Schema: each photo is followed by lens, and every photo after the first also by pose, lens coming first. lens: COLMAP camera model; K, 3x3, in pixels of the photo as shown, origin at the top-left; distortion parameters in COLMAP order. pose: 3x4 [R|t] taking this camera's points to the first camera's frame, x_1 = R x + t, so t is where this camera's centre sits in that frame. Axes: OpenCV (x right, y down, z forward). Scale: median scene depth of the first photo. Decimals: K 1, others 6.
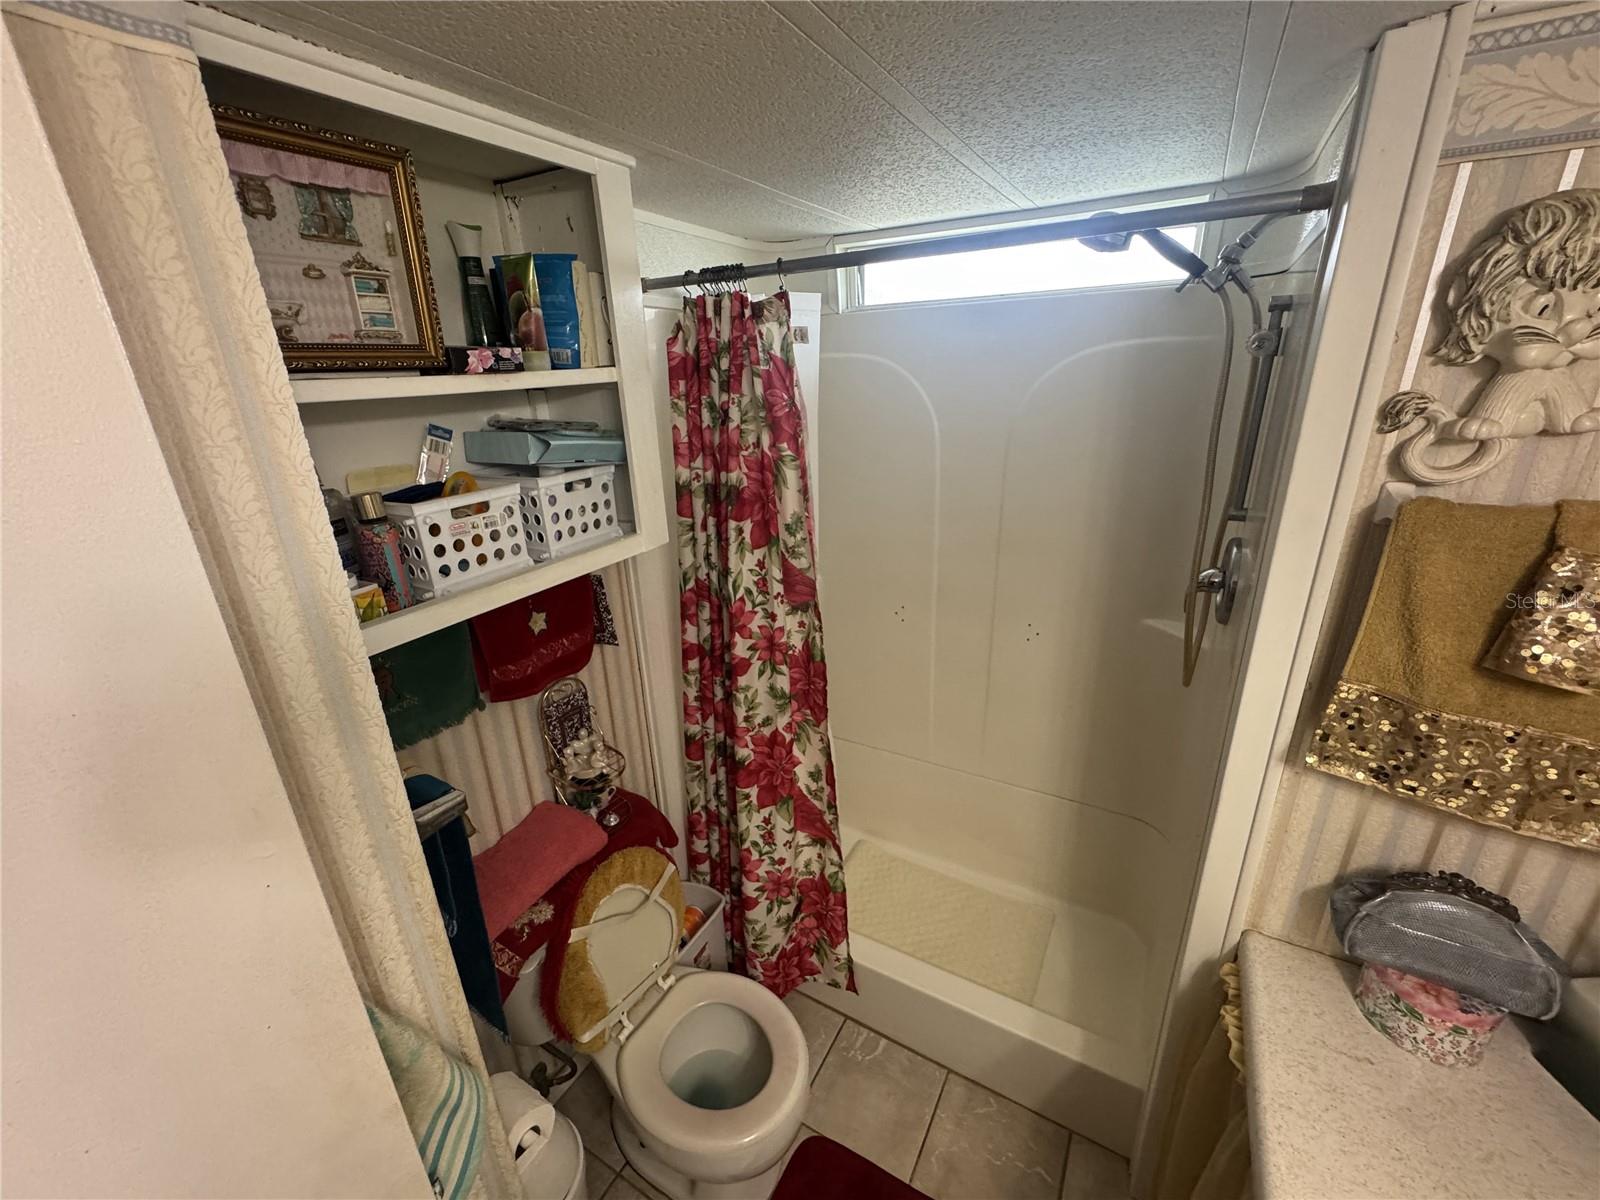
lens RADIAL K [[636.7, 0, 799.0], [0, 636.7, 601.4], [0, 0, 1]] dist [-0.001455, -0.000302]
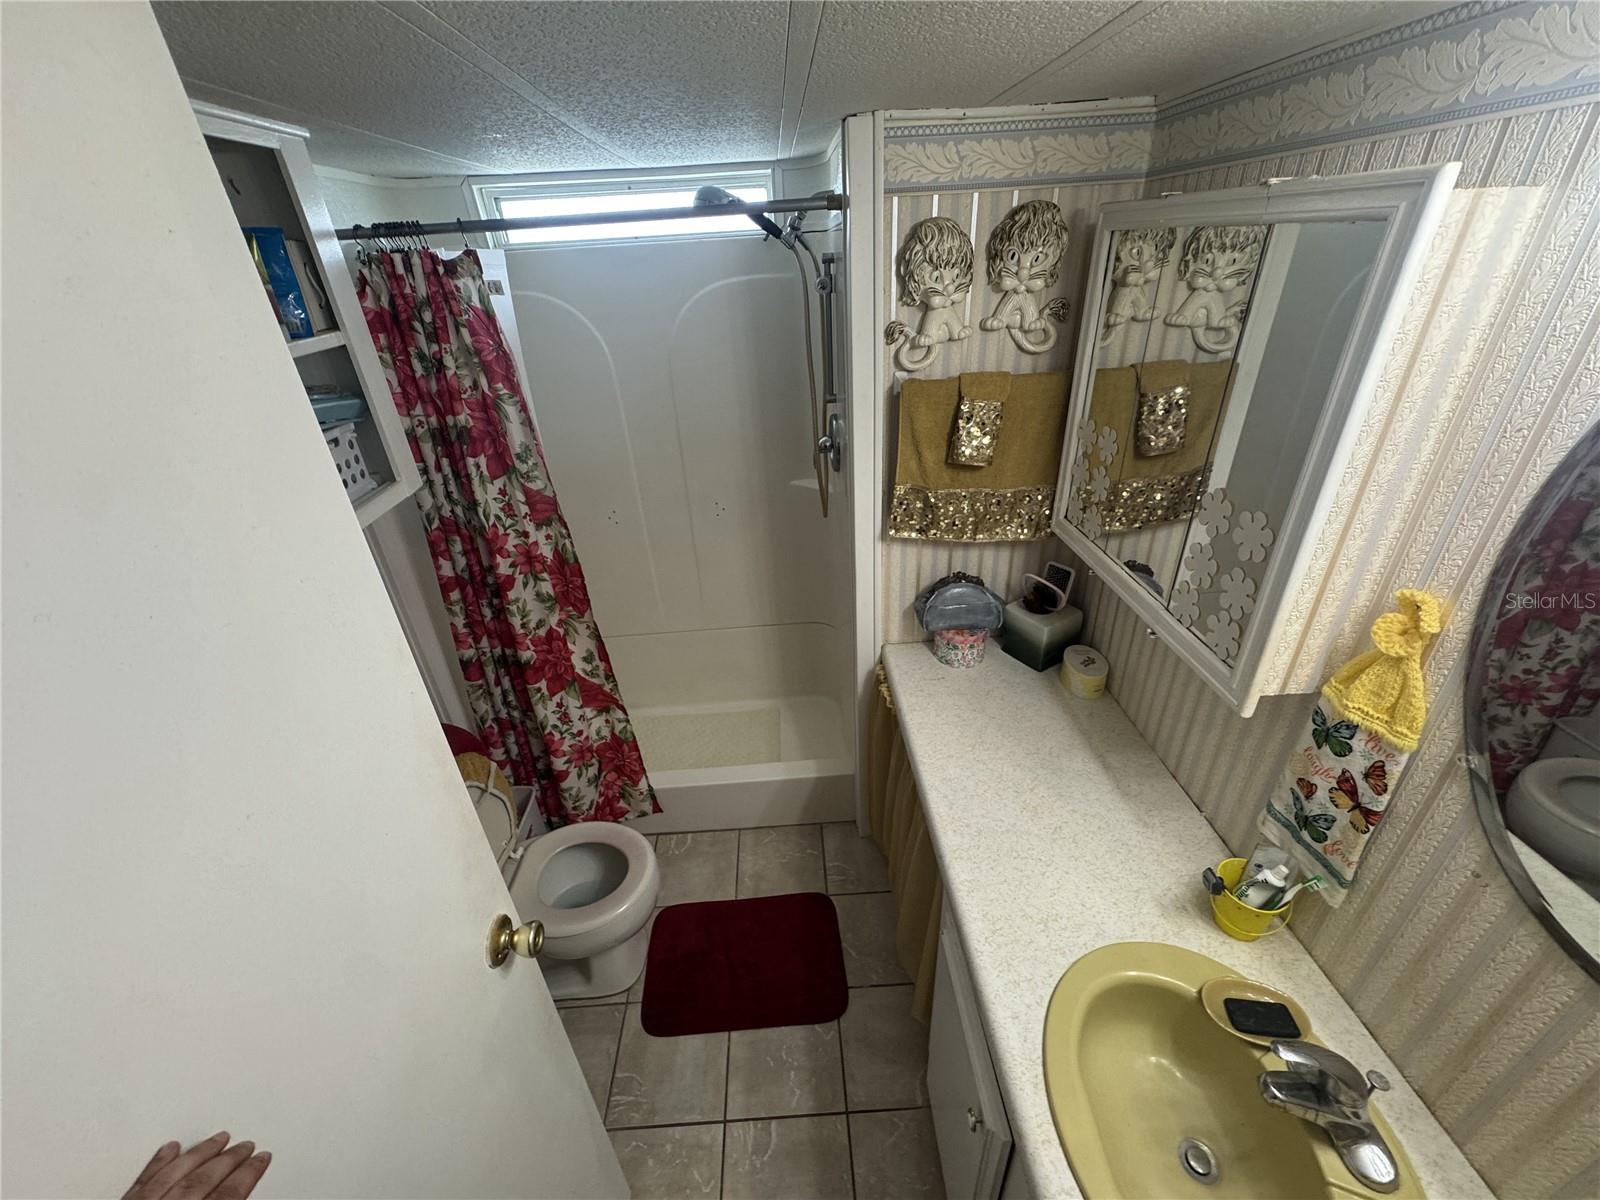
lens RADIAL K [[636.7, 0, 796.0], [0, 636.7, 600.5], [0, 0, 1]] dist [-0.001455, -0.000302]
pose [[0.844465, -0.268157, 0.463650, -0.234820], [0.205884, 0.961654, 0.181199, 0.037393], [-0.494460, -0.057558, 0.867292, -0.332264]]
